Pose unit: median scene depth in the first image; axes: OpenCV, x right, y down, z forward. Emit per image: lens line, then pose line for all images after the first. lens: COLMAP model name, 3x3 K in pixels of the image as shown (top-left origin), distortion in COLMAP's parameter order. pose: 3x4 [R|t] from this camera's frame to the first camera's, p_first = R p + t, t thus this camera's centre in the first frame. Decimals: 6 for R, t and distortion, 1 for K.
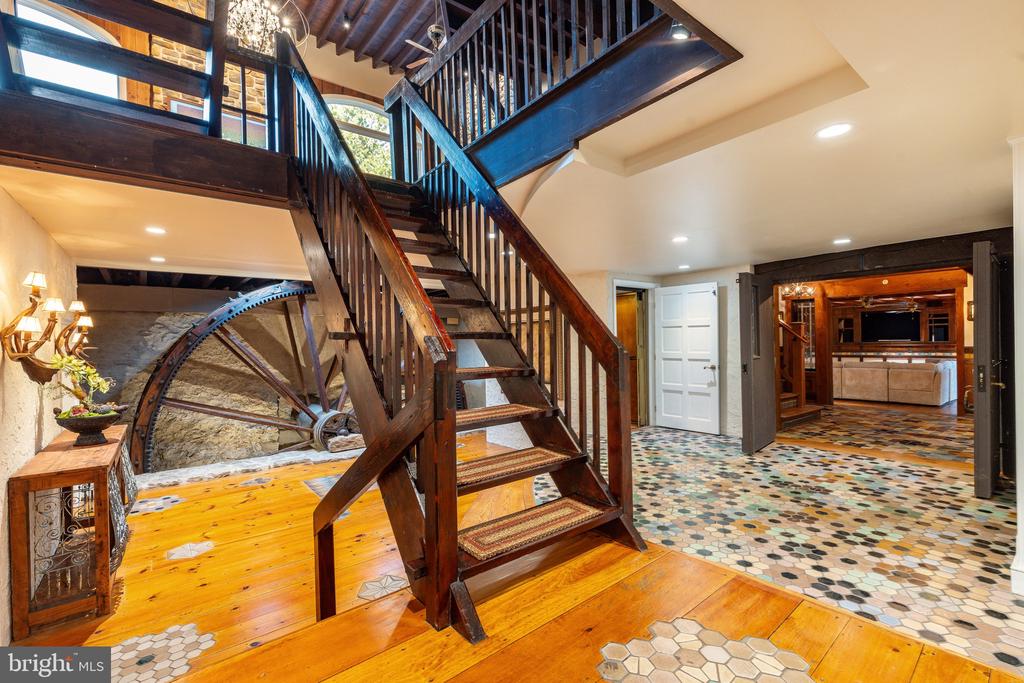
lens RADIAL K [[448.2, 0, 515.5], [0, 448.2, 346.3], [0, 0, 1]] dist [-0.001723, -0.000049]
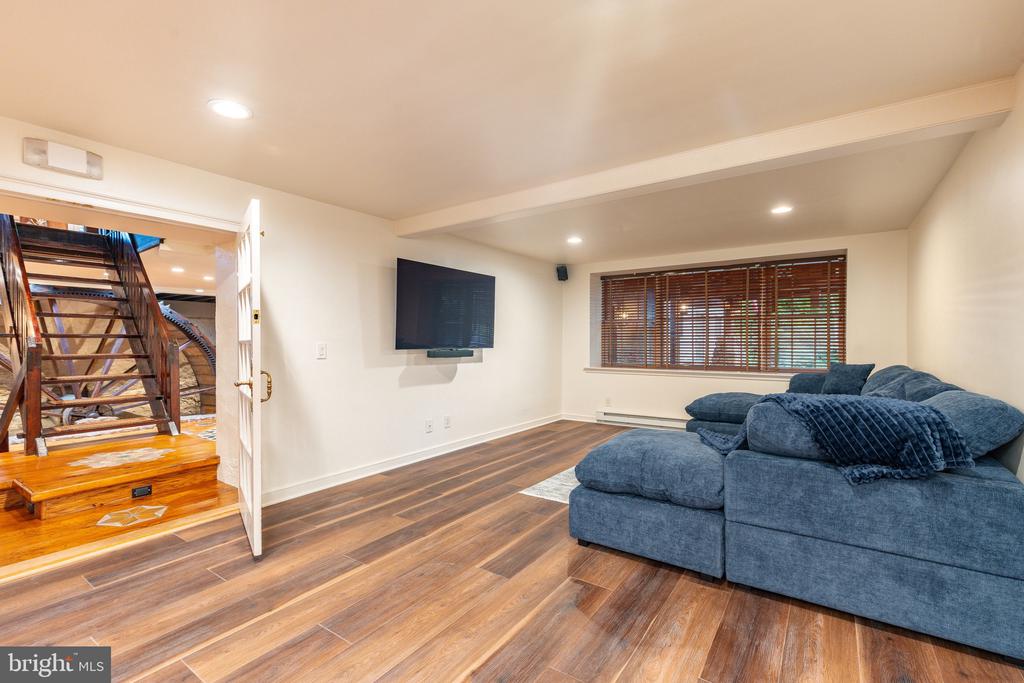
lens RADIAL K [[448.2, 0, 512.4], [0, 448.2, 345.5], [0, 0, 1]] dist [-0.001723, -0.000049]
pose [[0.961516, 0.012728, 0.274454, 0.892795], [-0.012122, 0.999919, -0.003906, 0.000508], [-0.274481, 0.000428, 0.961592, -1.098917]]
